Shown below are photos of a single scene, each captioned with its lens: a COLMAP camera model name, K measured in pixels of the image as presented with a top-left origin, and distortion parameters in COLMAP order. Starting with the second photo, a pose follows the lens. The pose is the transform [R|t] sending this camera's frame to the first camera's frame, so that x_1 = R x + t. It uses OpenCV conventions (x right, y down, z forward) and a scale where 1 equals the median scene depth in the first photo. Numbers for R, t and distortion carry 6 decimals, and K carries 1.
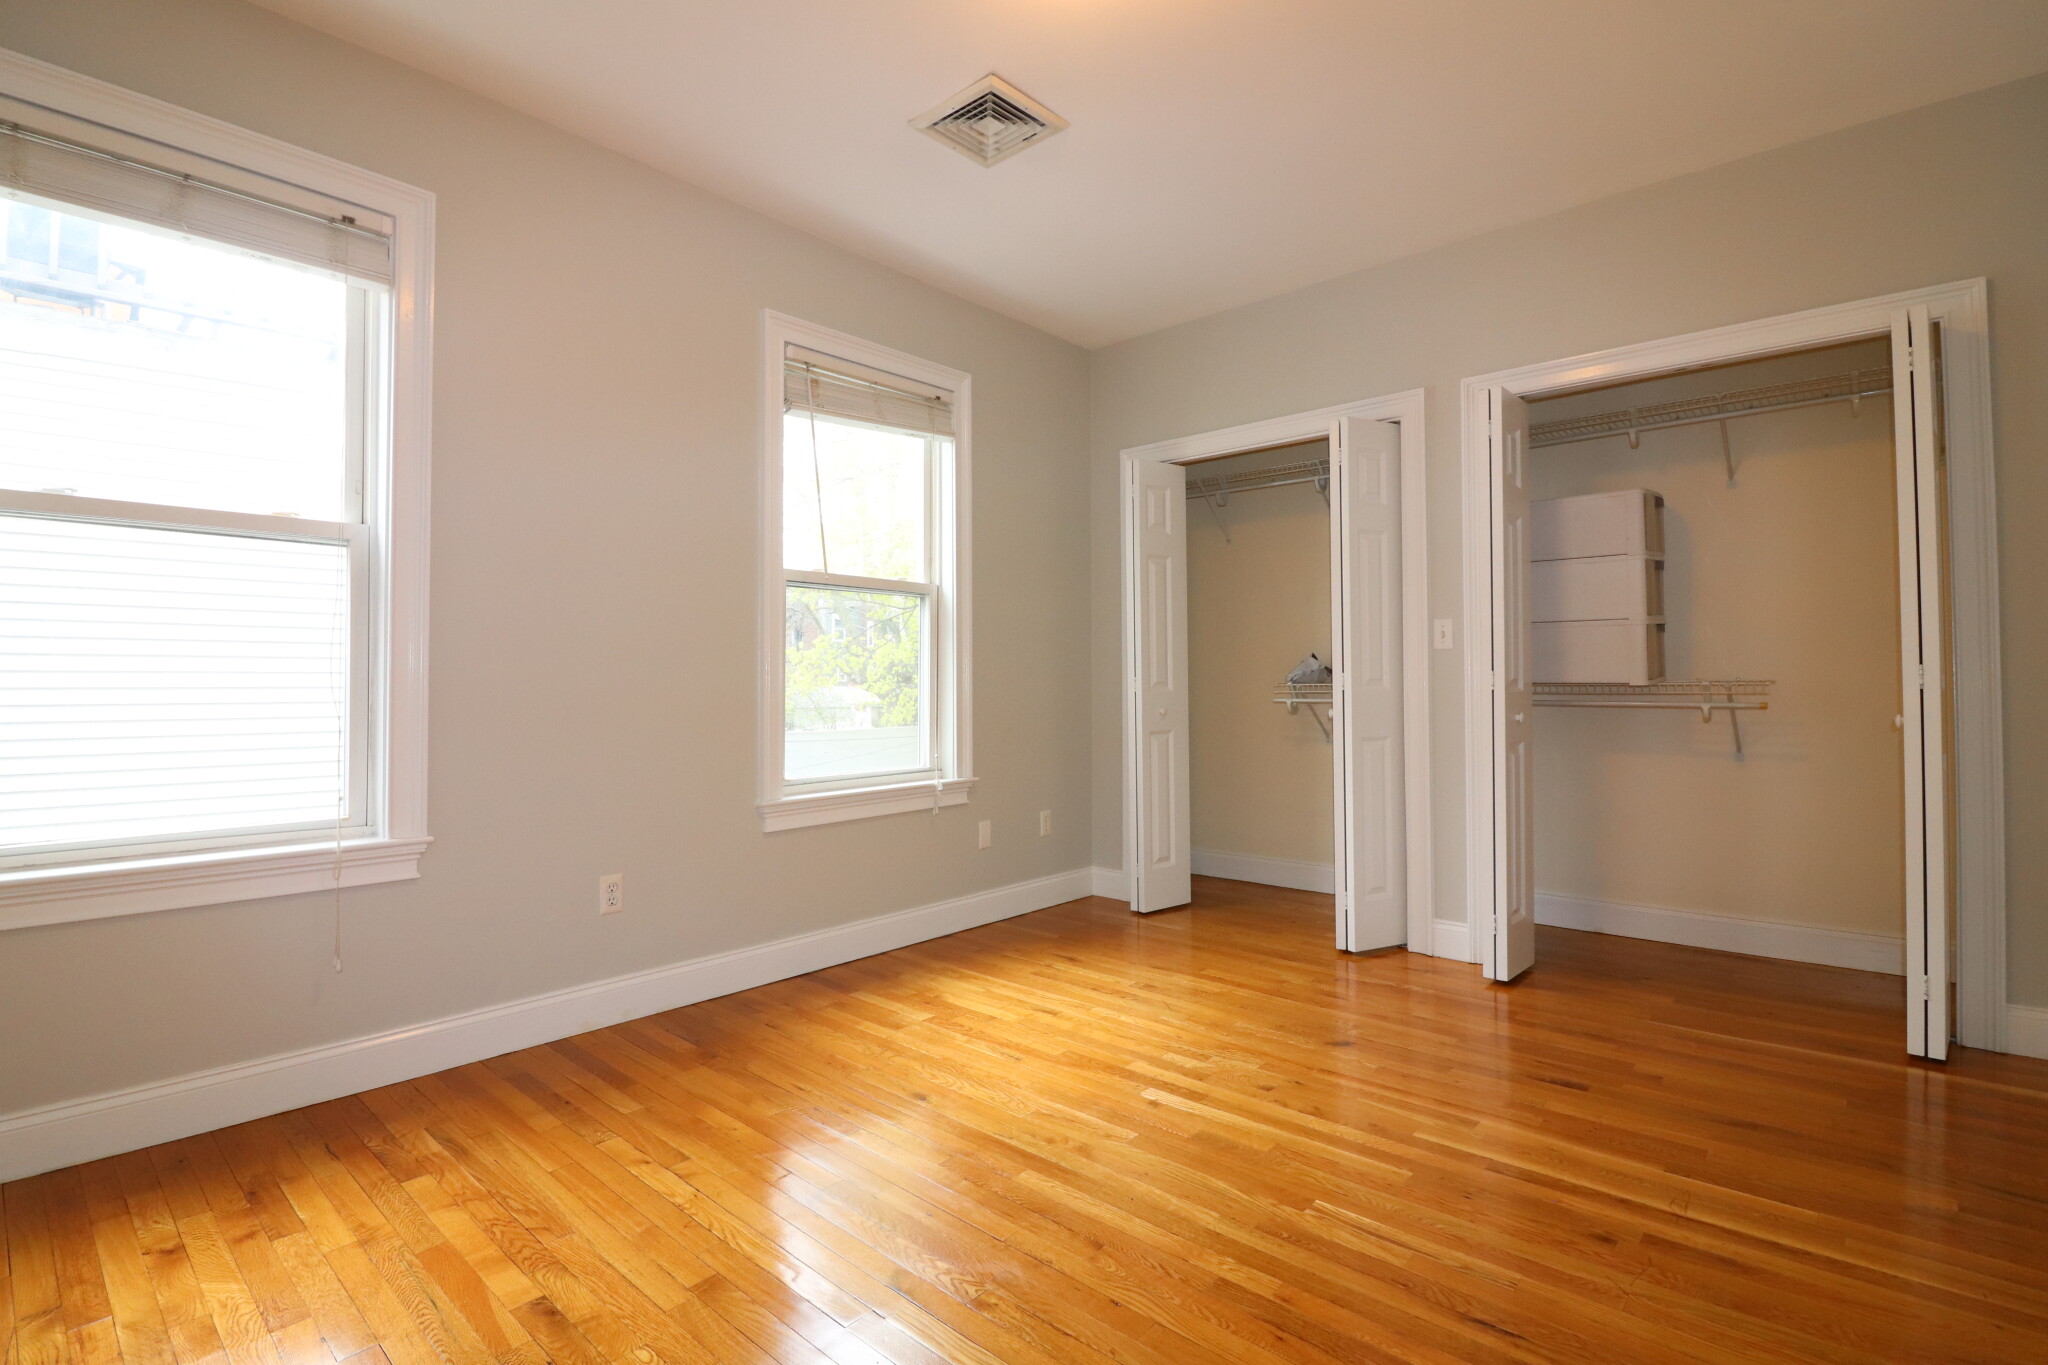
lens RADIAL K [[950.5, 0, 1041.1], [0, 950.5, 684.5], [0, 0, 1]] dist [-0.002525, -0.007805]
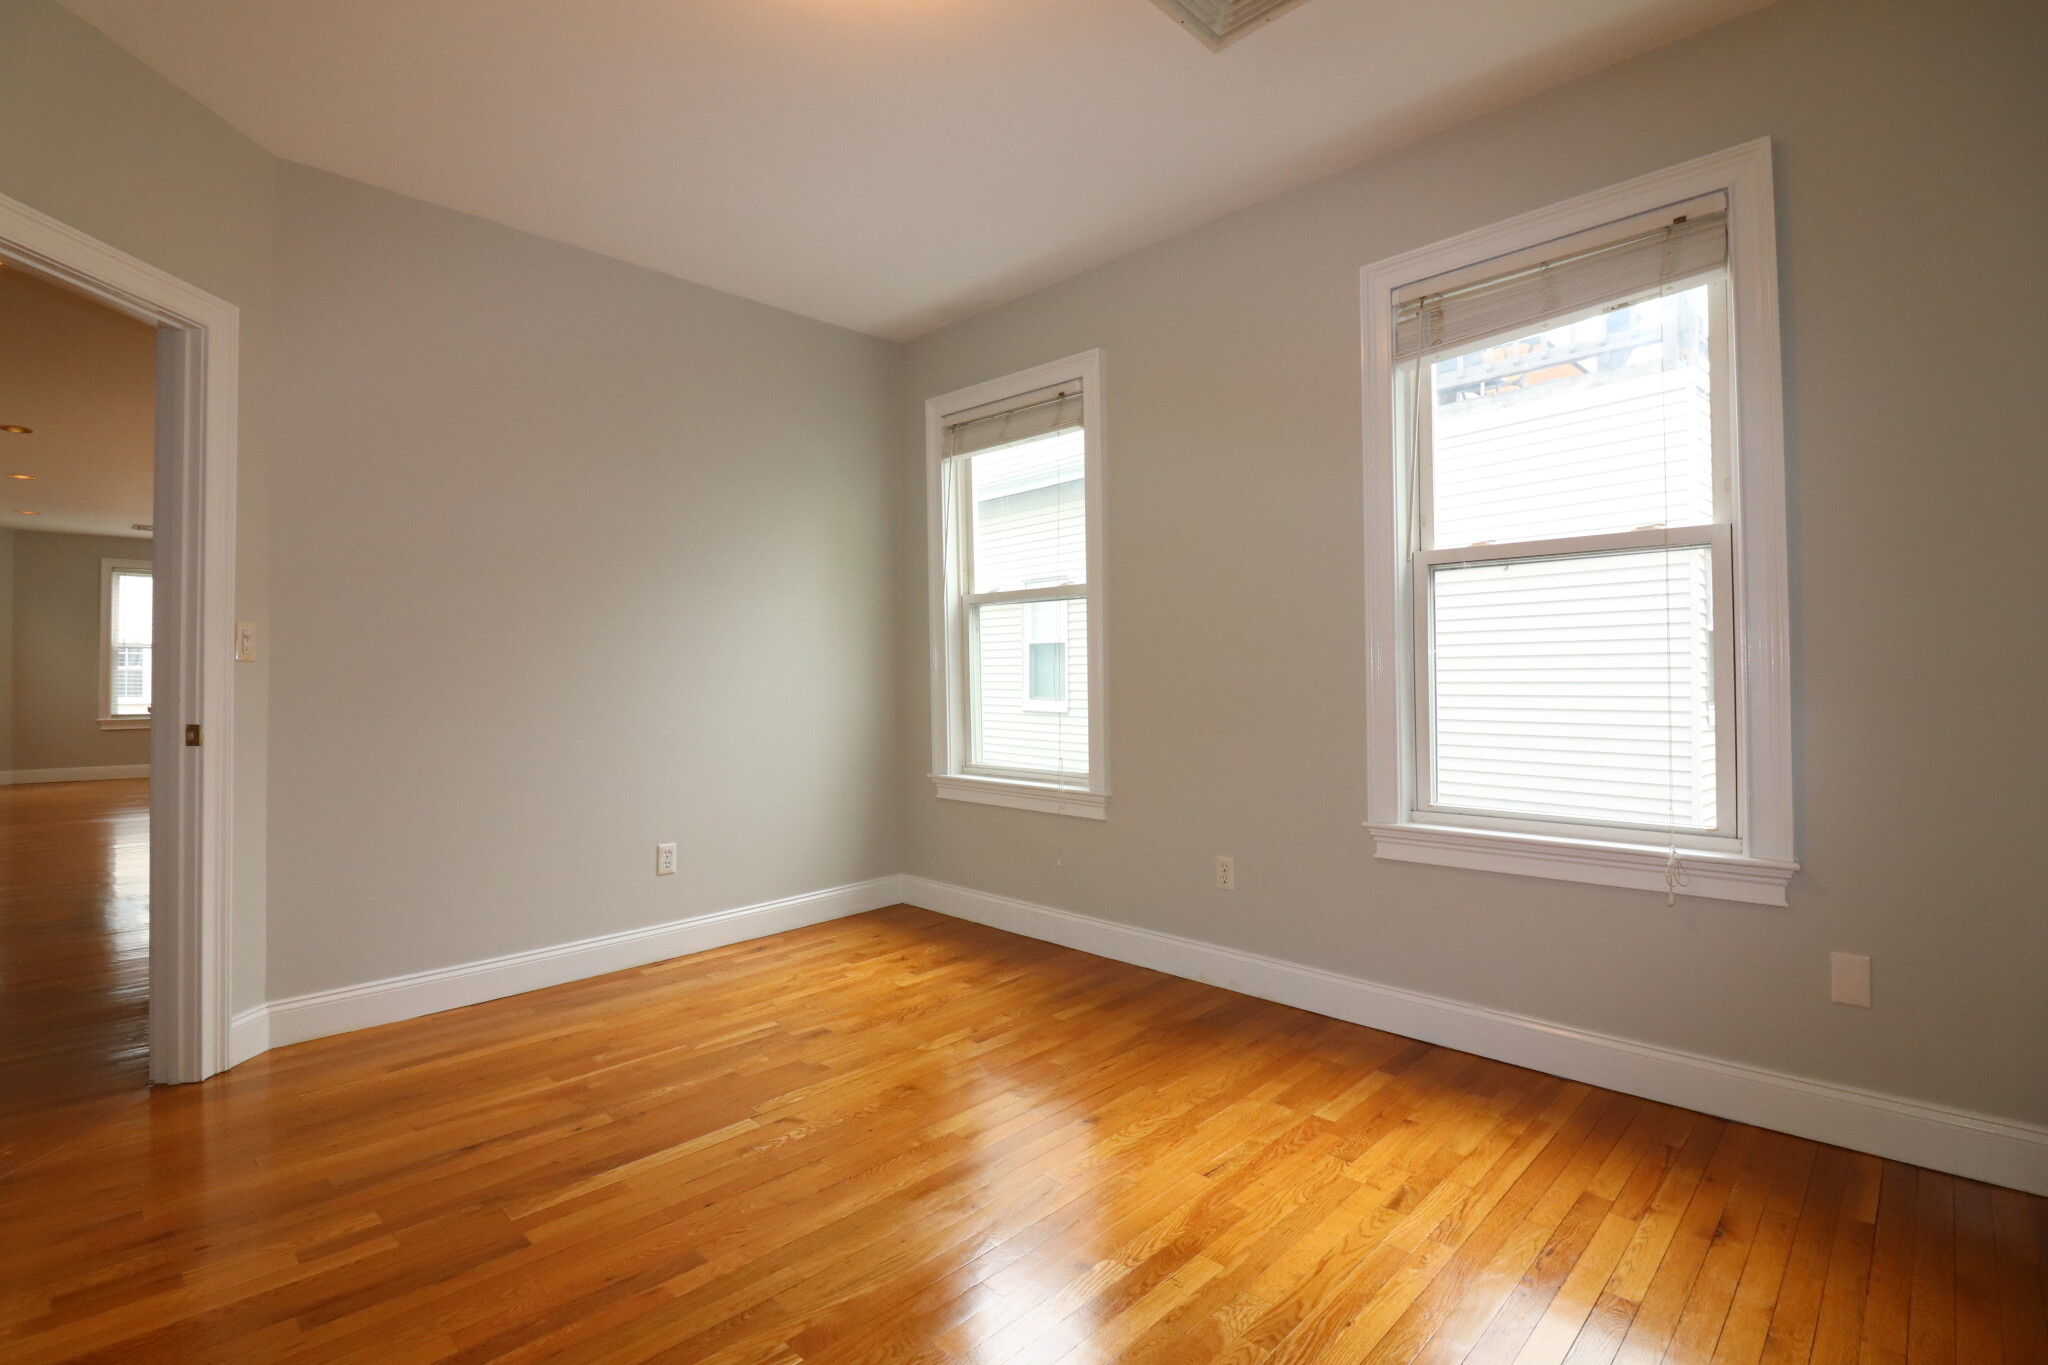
lens RADIAL K [[950.5, 0, 978.4], [0, 950.5, 676.1], [0, 0, 1]] dist [-0.002525, -0.007805]
pose [[-0.085768, -0.010906, -0.996255, 0.702930], [-0.003821, 0.999936, -0.010617, -0.000700], [0.996308, 0.002896, -0.085804, 0.808790]]
